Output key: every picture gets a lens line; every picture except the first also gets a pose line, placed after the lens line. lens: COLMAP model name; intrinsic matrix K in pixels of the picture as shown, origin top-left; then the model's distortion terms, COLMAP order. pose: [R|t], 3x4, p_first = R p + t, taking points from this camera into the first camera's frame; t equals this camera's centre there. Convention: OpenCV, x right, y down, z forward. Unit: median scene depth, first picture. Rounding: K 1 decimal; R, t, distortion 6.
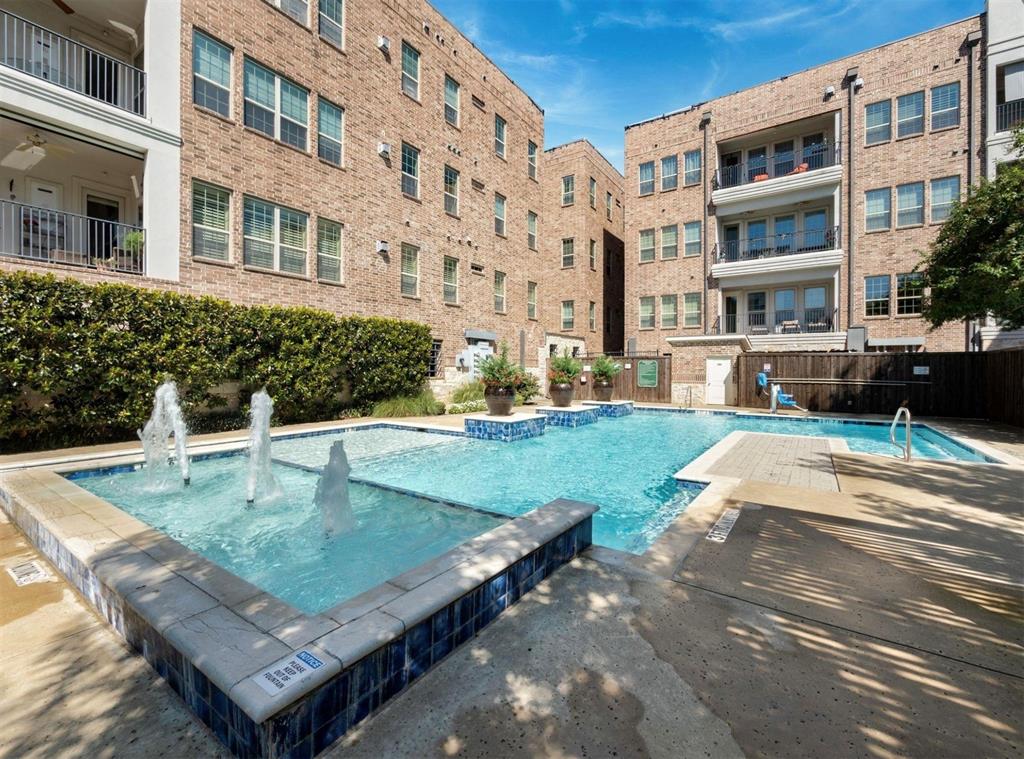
lens RADIAL K [[439.0, 0, 522.5], [0, 439.0, 373.2], [0, 0, 1]] dist [-0.002288, 0.000035]
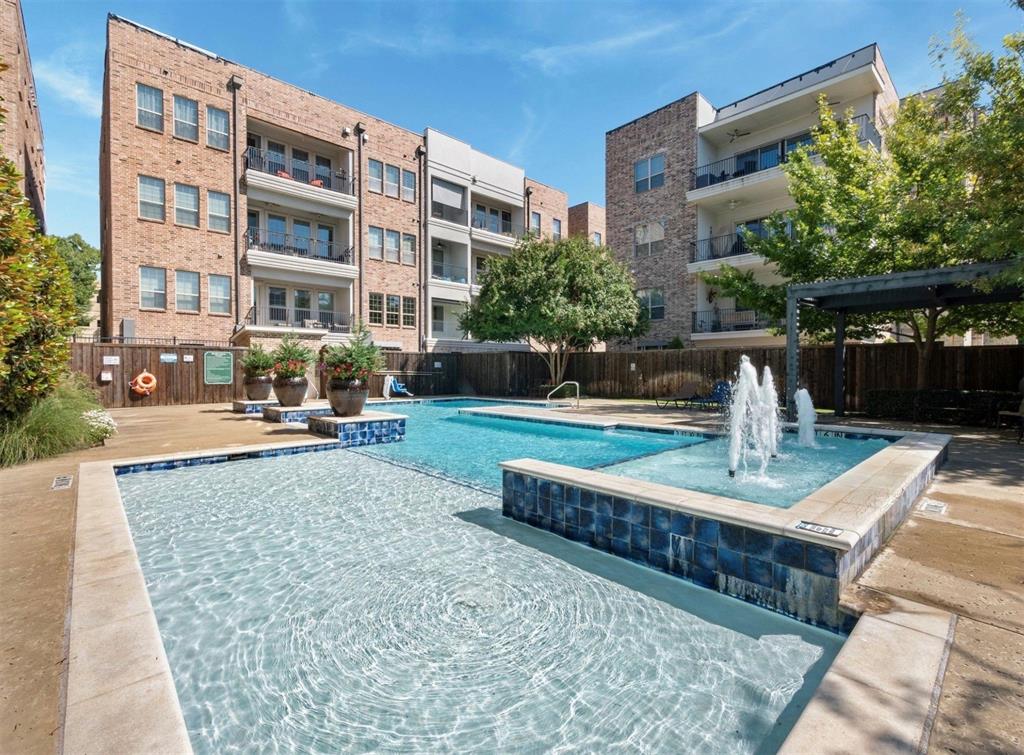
lens RADIAL K [[463.2, 0, 512.6], [0, 463.2, 375.3], [0, 0, 1]] dist [-0.000957, 0.001378]
pose [[0.235813, -0.016168, 0.971664, -0.433484], [0.006363, 0.999866, 0.015093, 0.004911], [-0.971778, 0.002624, 0.235884, 0.269883]]
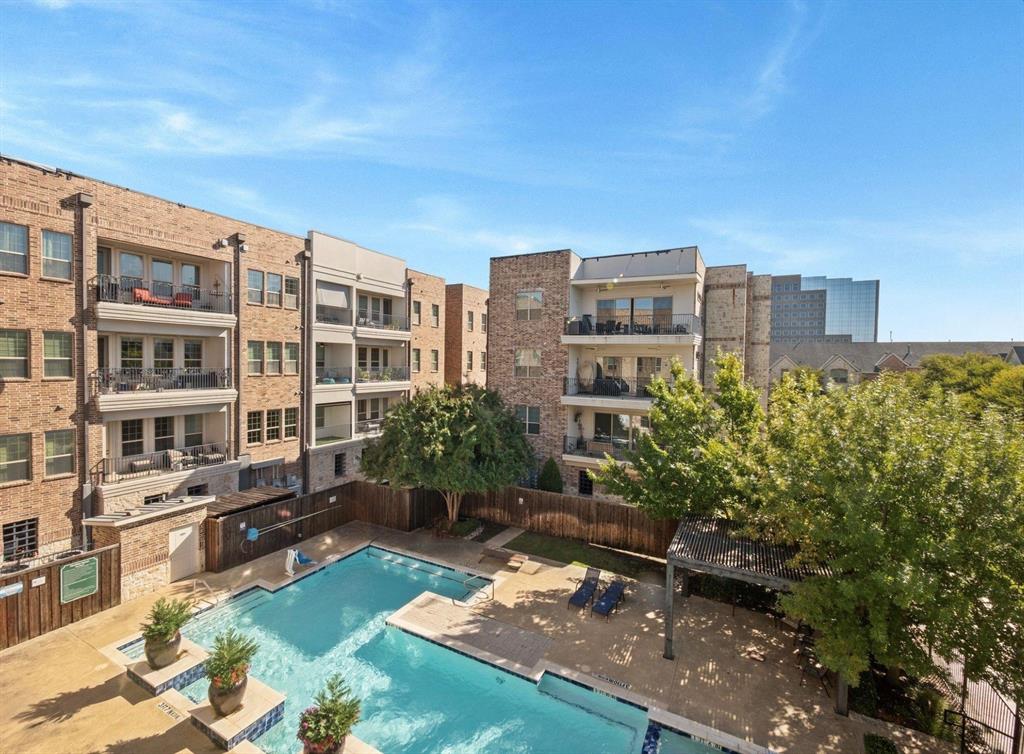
lens RADIAL K [[440.4, 0, 512.2], [0, 440.4, 374.1], [0, 0, 1]] dist [-0.003235, -0.000439]
pose [[-0.098244, -0.034302, 0.994571, -0.479015], [-0.014004, 0.999354, 0.033083, -0.368026], [-0.995064, -0.010678, -0.098661, 0.392262]]
